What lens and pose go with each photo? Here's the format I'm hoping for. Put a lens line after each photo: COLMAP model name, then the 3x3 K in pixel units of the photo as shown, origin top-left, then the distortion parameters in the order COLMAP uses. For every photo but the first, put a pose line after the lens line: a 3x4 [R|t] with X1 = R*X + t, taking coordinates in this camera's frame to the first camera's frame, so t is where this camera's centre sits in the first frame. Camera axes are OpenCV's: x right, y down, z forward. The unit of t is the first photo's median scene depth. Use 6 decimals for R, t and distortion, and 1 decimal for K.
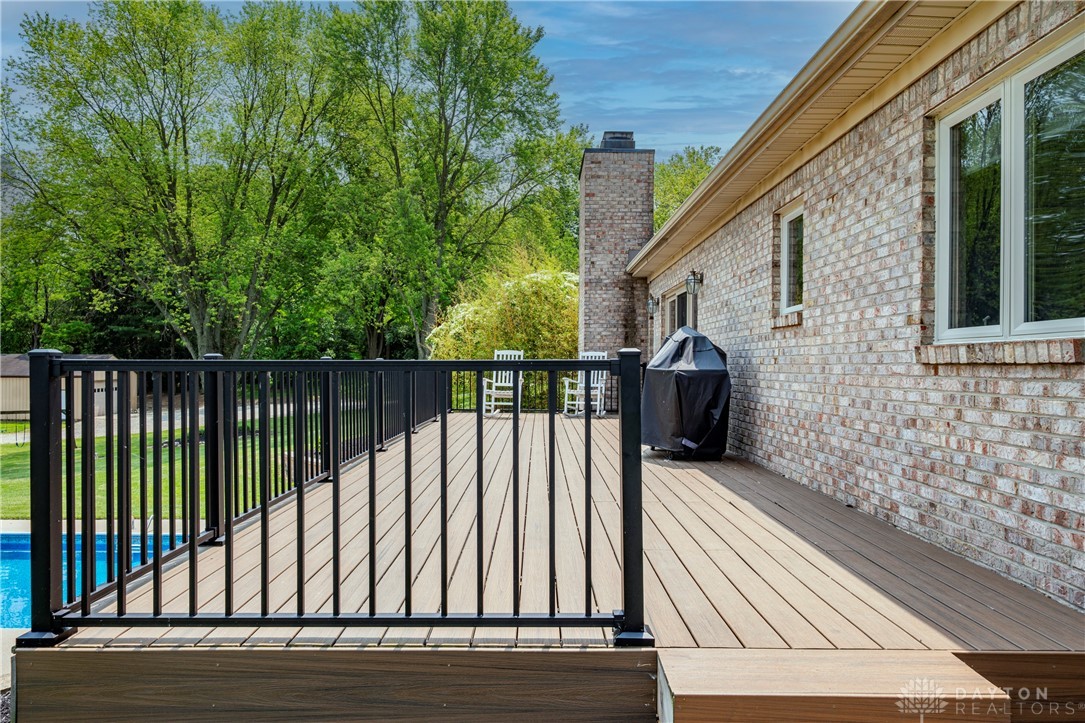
lens RADIAL K [[722.5, 0, 544.2], [0, 722.5, 357.4], [0, 0, 1]] dist [-0.002075, -0.000751]
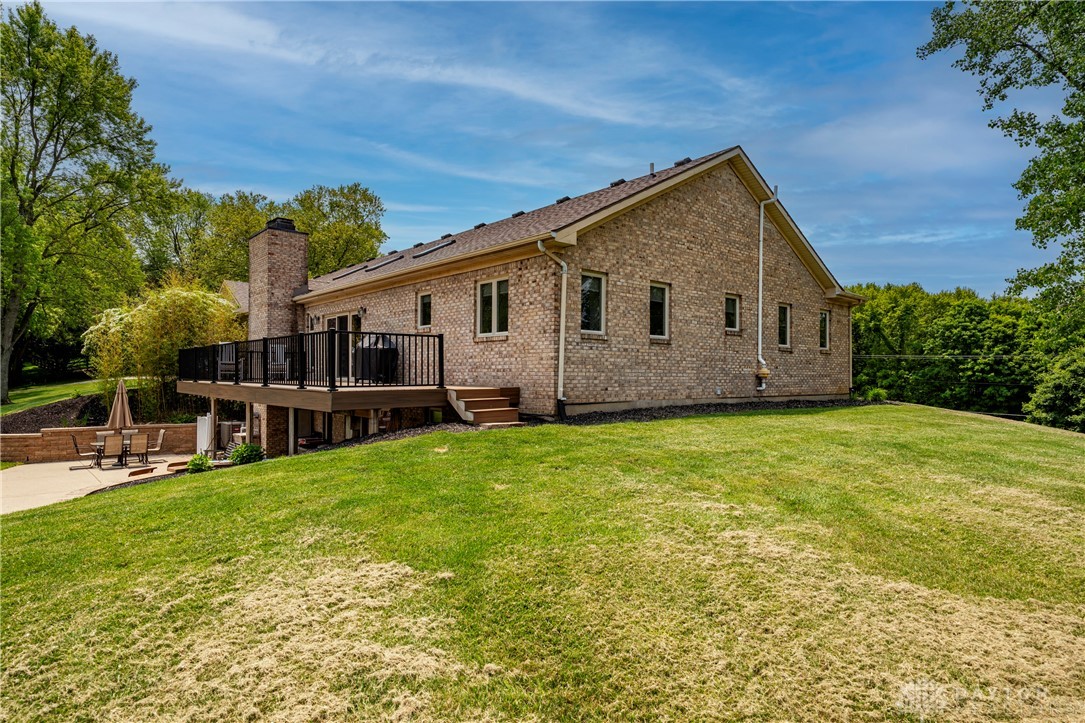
lens RADIAL K [[612.4, 0, 541.7], [0, 612.4, 370.4], [0, 0, 1]] dist [0.004260, 0.000146]
pose [[0.748227, 0.001503, 0.663441, -0.169493], [-0.005035, 0.999982, 0.003413, 0.017812], [-0.663424, -0.005894, 0.748220, -0.209625]]
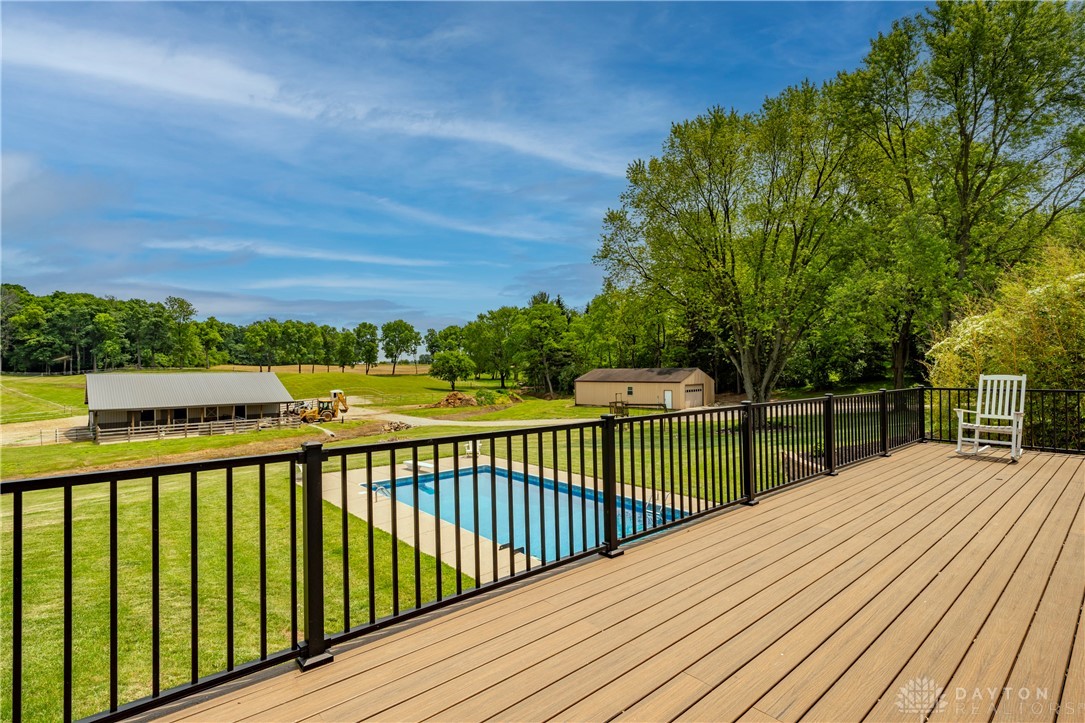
lens RADIAL K [[506.4, 0, 540.3], [0, 506.4, 365.7], [0, 0, 1]] dist [0.003398, -0.001624]
pose [[0.643966, -0.018095, -0.764840, 0.021363], [0.017929, 0.999803, -0.008559, -0.009761], [0.764844, -0.008201, 0.644163, 0.091168]]
